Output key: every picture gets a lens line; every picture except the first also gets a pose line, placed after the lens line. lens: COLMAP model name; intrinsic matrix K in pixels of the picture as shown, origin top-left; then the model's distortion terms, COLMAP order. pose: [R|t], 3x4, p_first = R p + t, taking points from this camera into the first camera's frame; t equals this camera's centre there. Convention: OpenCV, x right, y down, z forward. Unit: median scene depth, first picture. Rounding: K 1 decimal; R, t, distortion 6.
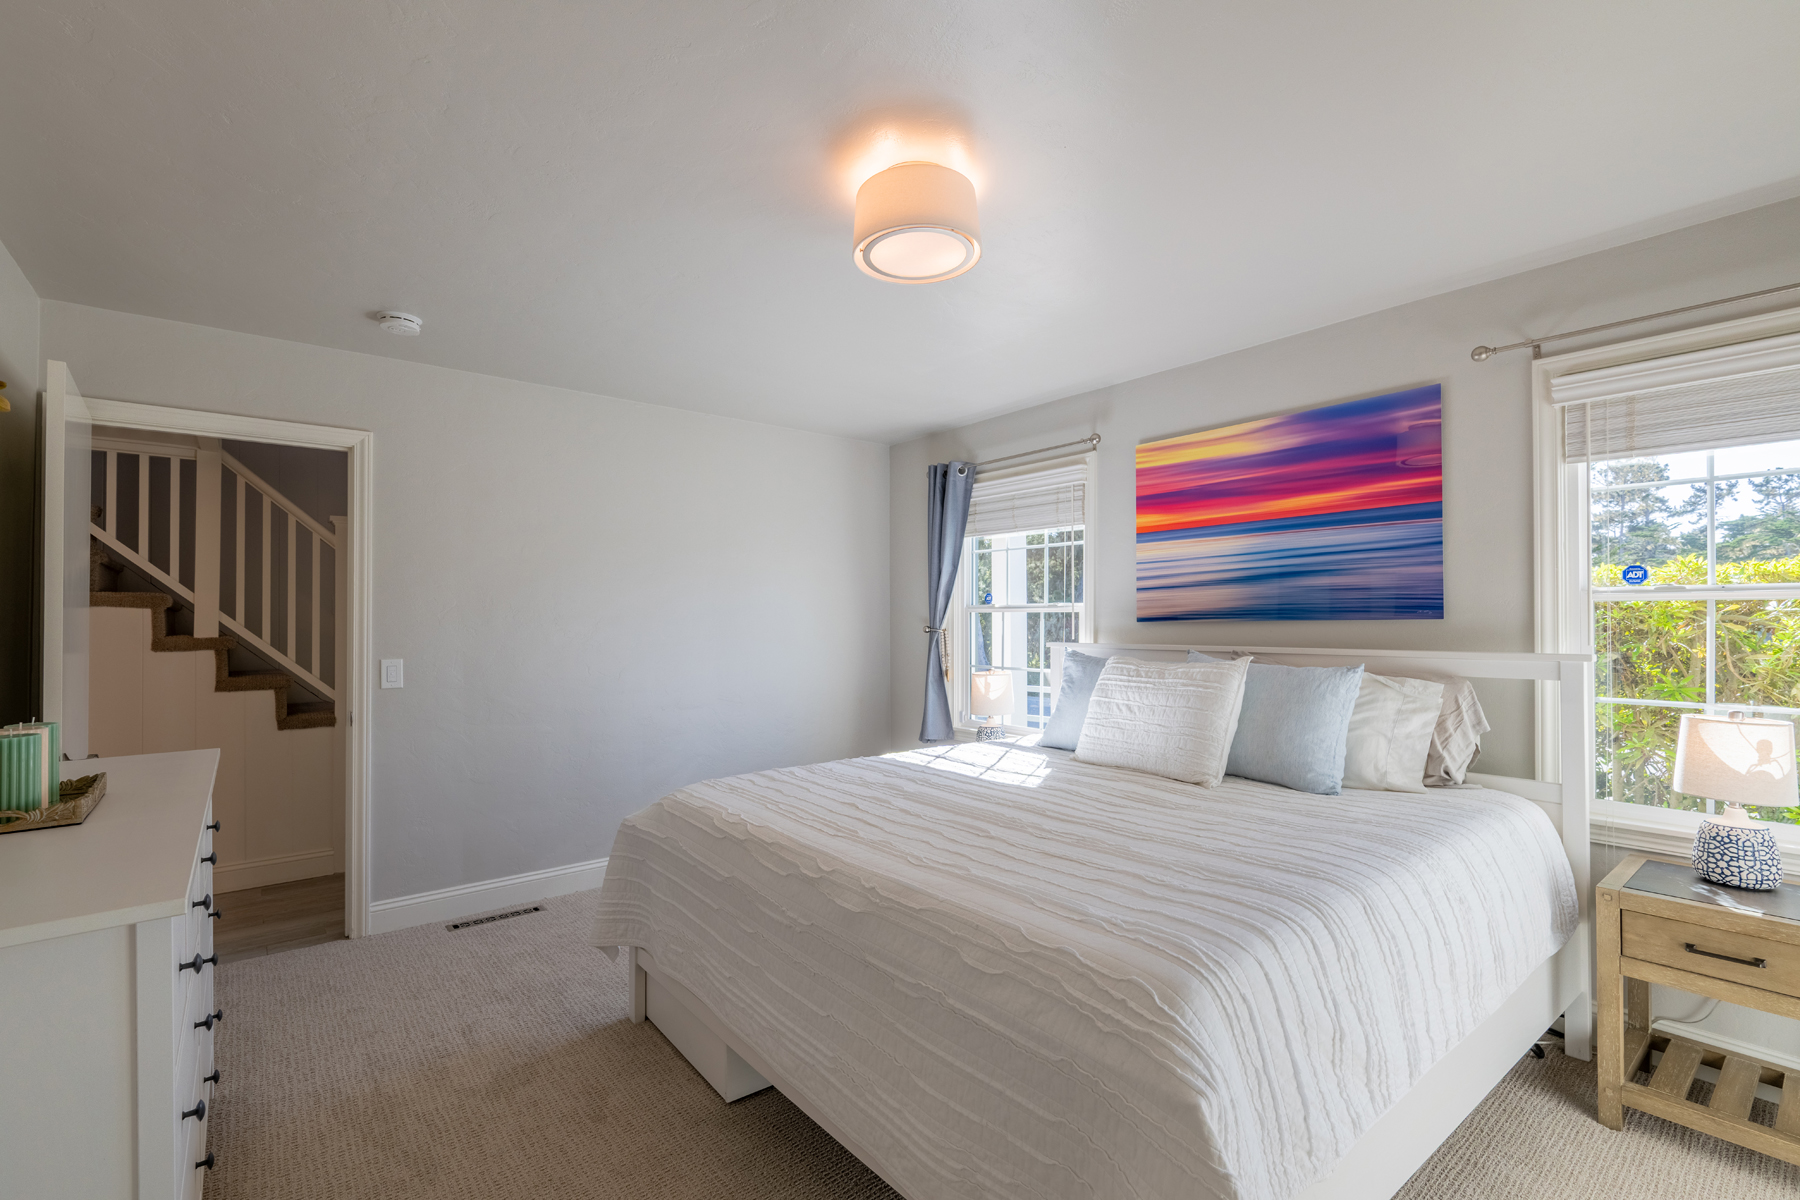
lens RADIAL K [[813.8, 0, 910.3], [0, 813.8, 611.4], [0, 0, 1]] dist [-0.004576, 0.001478]
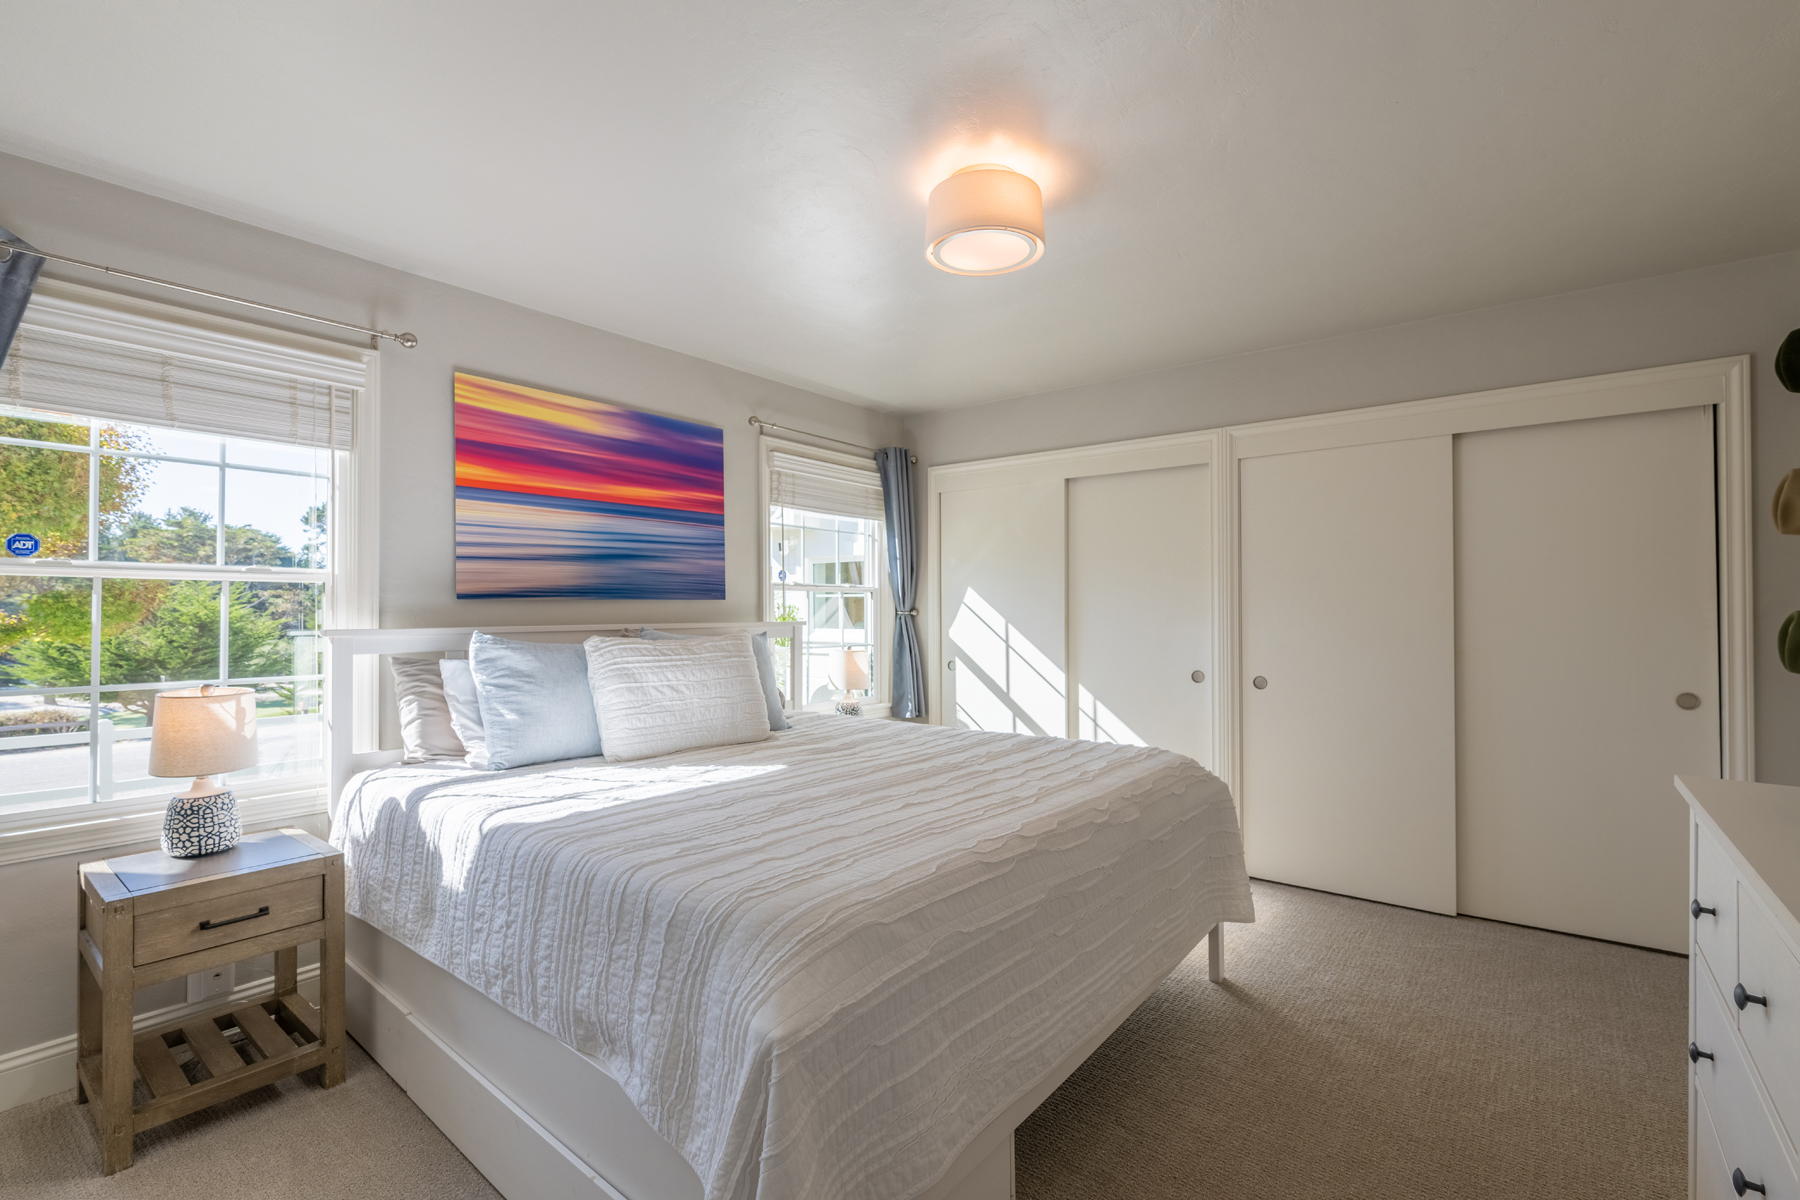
lens RADIAL K [[813.8, 0, 911.5], [0, 813.8, 603.5], [0, 0, 1]] dist [-0.004576, 0.001478]
pose [[-0.229590, 0.001648, 0.973286, -0.724969], [-0.019795, 0.999784, -0.006362, 0.017859], [-0.973086, -0.020727, -0.229508, 0.934707]]
